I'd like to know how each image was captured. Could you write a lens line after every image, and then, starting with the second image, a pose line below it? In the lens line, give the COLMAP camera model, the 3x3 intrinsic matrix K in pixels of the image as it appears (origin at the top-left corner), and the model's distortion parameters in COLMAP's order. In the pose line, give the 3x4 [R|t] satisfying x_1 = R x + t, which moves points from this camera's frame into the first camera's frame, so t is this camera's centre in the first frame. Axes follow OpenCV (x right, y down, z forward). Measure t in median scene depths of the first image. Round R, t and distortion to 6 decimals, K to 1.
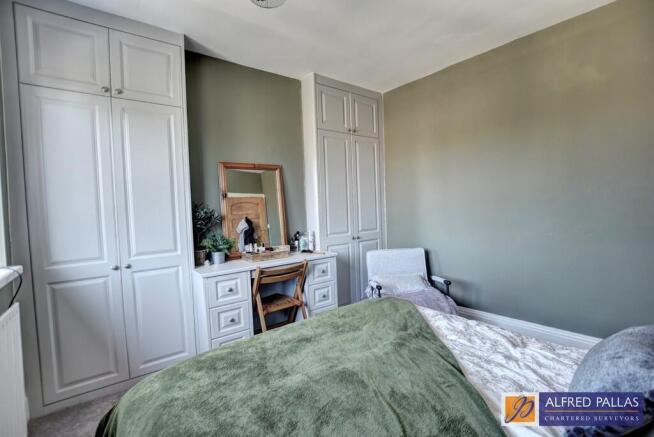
lens RADIAL K [[391.7, 0, 327.0], [0, 391.7, 218.5], [0, 0, 1]] dist [-0.001072, -0.000419]
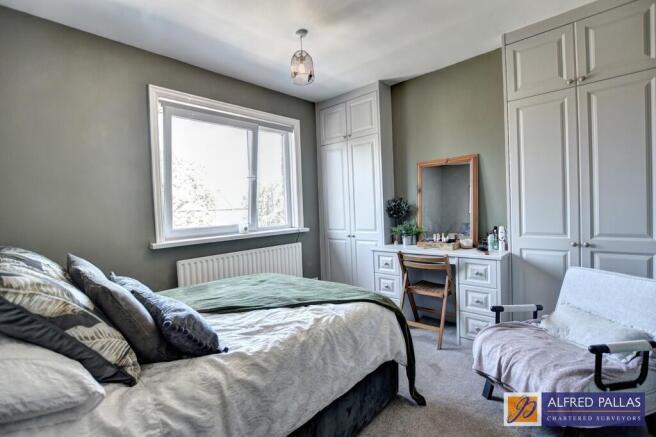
lens RADIAL K [[306.4, 0, 328.0], [0, 306.4, 218.5], [0, 0, 1]] dist [0.000482, 0.000185]
pose [[0.048726, 0.070244, -0.996339, 0.655887], [0.013792, 0.997382, 0.070992, -0.042044], [0.998717, -0.017201, 0.047629, 0.639945]]
